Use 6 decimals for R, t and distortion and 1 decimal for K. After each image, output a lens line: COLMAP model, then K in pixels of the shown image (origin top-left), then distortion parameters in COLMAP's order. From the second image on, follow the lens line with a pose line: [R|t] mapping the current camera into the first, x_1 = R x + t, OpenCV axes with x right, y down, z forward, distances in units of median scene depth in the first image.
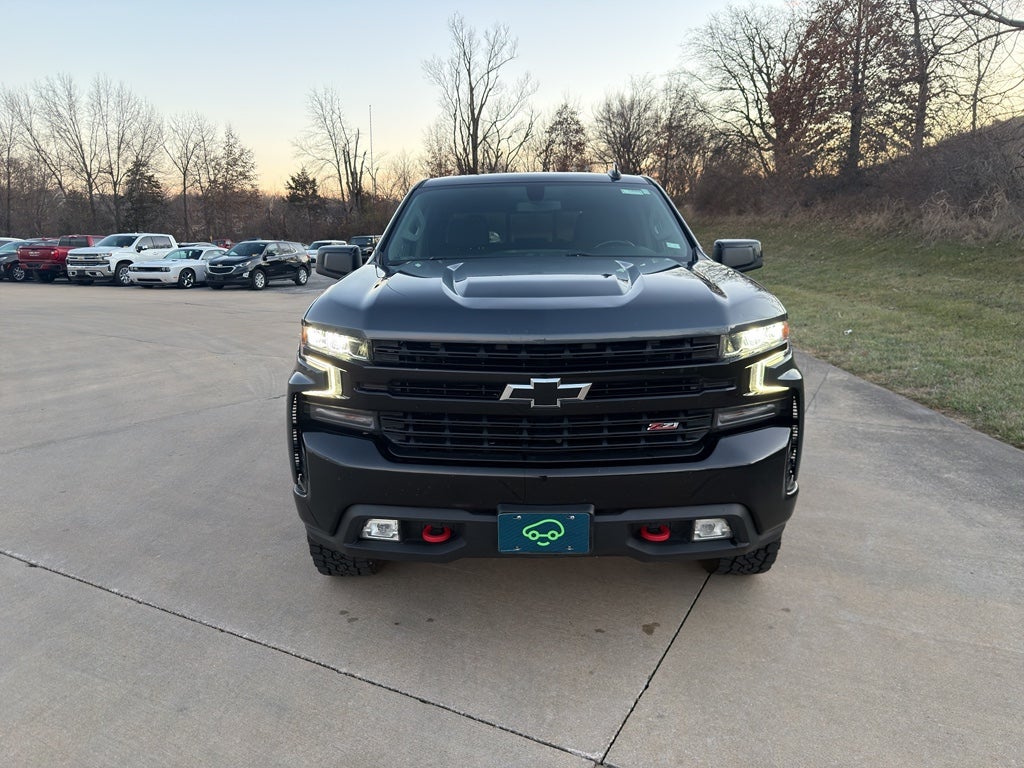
lens RADIAL K [[723.9, 0, 507.0], [0, 723.9, 384.9], [0, 0, 1]] dist [0.006868, -0.002819]
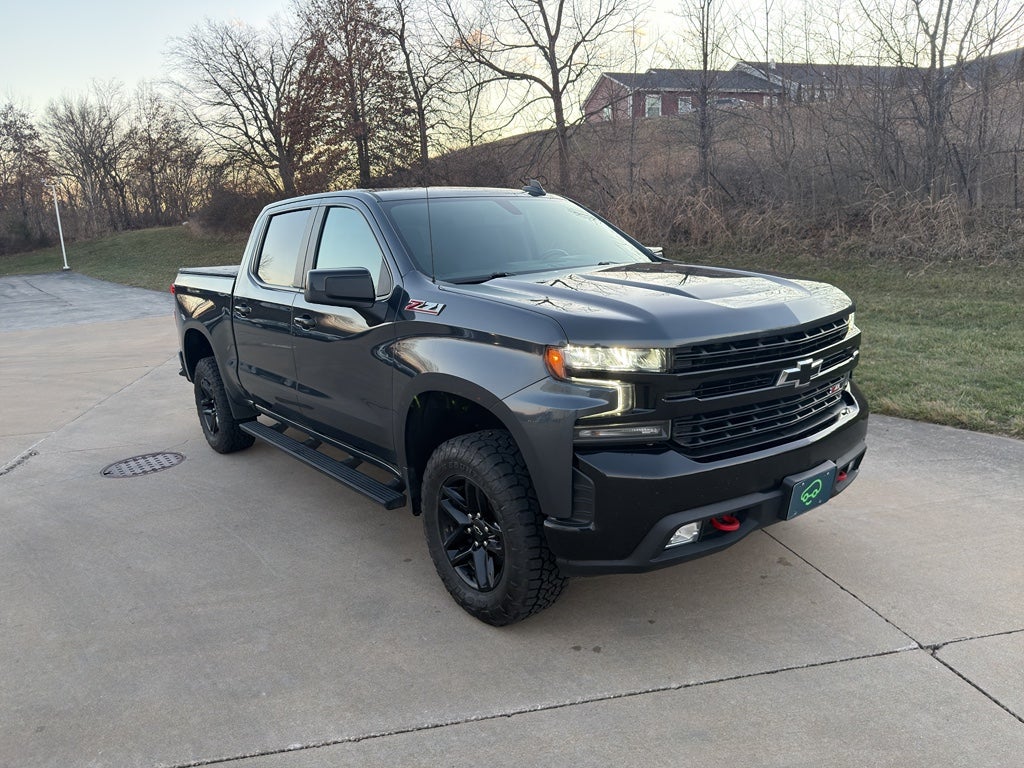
lens RADIAL K [[723.9, 0, 507.0], [0, 723.9, 384.9], [0, 0, 1]] dist [0.006868, -0.002819]
pose [[0.778799, -0.150525, 0.608946, -0.495554], [0.163739, 0.985907, 0.034295, -0.042312], [-0.605526, 0.073000, 0.792470, 0.172628]]
